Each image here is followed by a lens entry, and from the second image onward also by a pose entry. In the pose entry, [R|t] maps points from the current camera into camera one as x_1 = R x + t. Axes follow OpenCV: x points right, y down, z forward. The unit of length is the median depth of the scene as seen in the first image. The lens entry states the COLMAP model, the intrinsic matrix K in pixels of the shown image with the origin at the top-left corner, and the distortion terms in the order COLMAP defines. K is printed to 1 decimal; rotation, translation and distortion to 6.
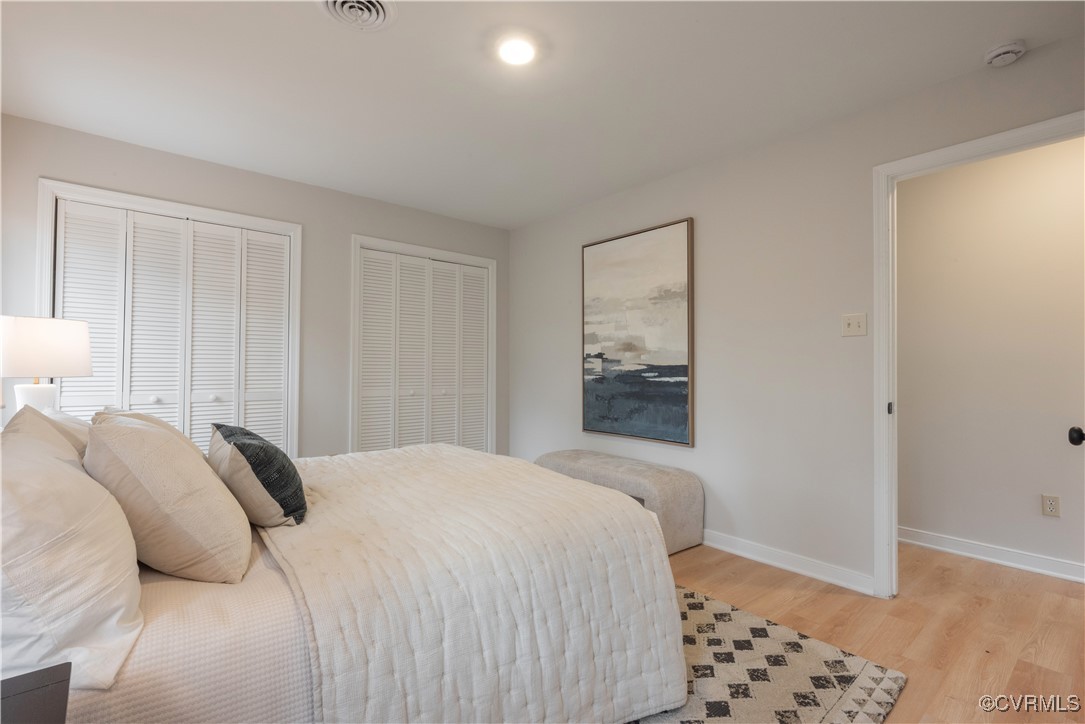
lens RADIAL K [[464.2, 0, 538.6], [0, 464.2, 363.5], [0, 0, 1]] dist [-0.050257, 0.000140]
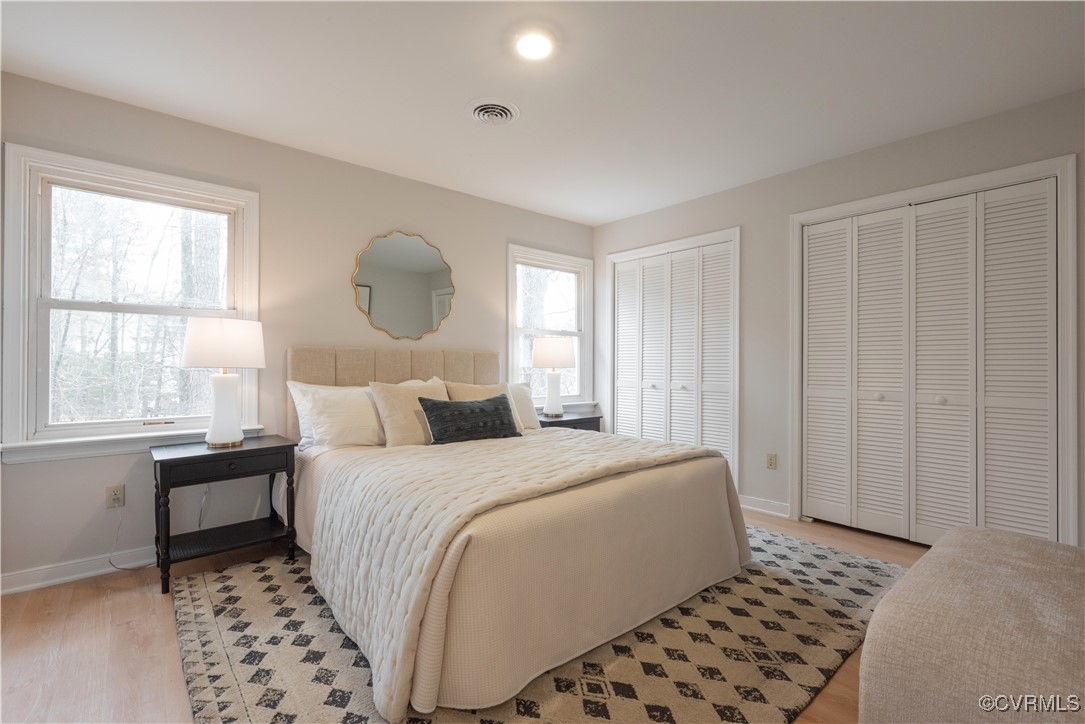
lens RADIAL K [[474.8, 0, 541.0], [0, 474.8, 362.0], [0, 0, 1]] dist [0.000363, 0.000334]
pose [[0.002441, -0.000545, -0.999997, 0.682237], [0.014194, 0.999899, -0.000511, 0.001513], [0.999896, -0.014193, 0.002448, 0.636283]]
